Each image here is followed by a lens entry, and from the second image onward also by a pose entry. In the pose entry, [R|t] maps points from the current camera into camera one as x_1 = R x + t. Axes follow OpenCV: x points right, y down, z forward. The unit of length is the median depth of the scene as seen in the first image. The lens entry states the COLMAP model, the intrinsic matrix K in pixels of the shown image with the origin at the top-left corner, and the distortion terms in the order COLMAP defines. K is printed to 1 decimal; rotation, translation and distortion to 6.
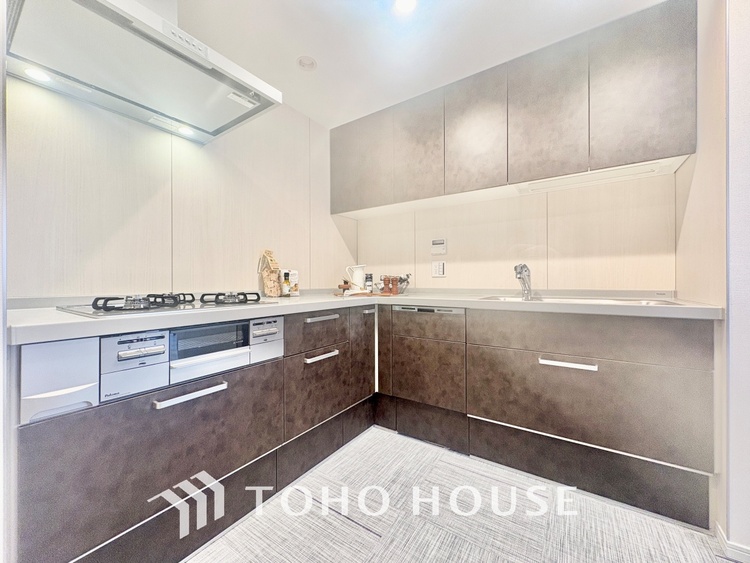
lens RADIAL K [[297.6, 0, 375.0], [0, 297.6, 281.5], [0, 0, 1]] dist [0.001652, 0.000212]
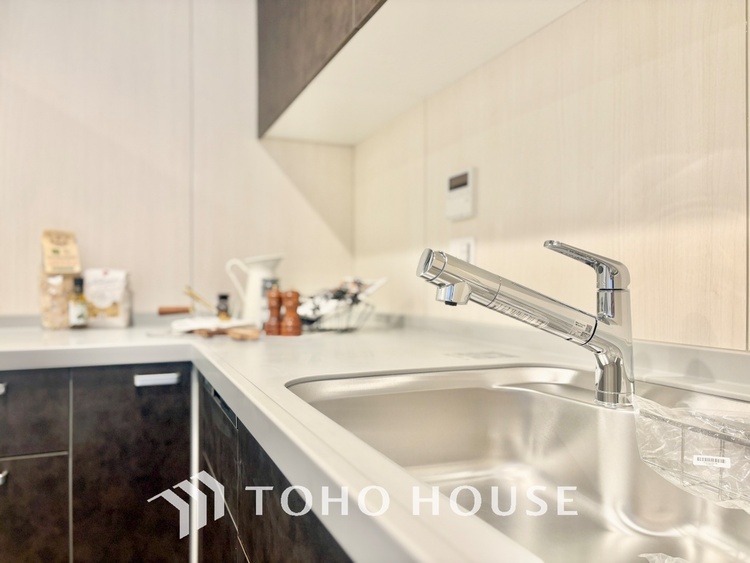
lens RADIAL K [[593.6, 0, 375.0], [0, 593.6, 281.5], [0, 0, 1]] dist [0.007098, -0.000096]
pose [[0.837399, 0.000603, -0.546592, 0.821938], [-0.005928, 0.999951, -0.007979, -0.025681], [0.546561, 0.009922, 0.837361, 0.676591]]
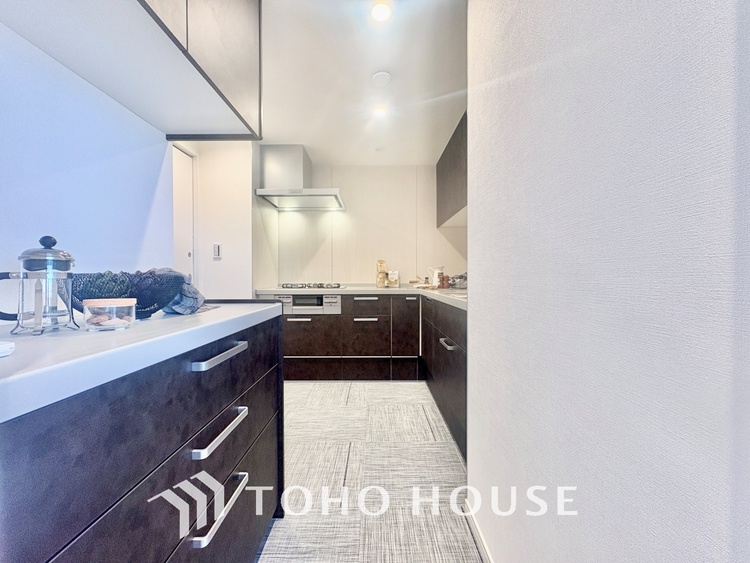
lens RADIAL K [[300.1, 0, 375.0], [0, 300.1, 281.5], [0, 0, 1]] dist [0.002328, 0.000442]
pose [[0.557345, 0.011491, -0.830201, 1.465858], [0.000450, 0.999900, 0.014142, -0.008017], [0.830281, -0.008256, 0.557284, 0.027342]]
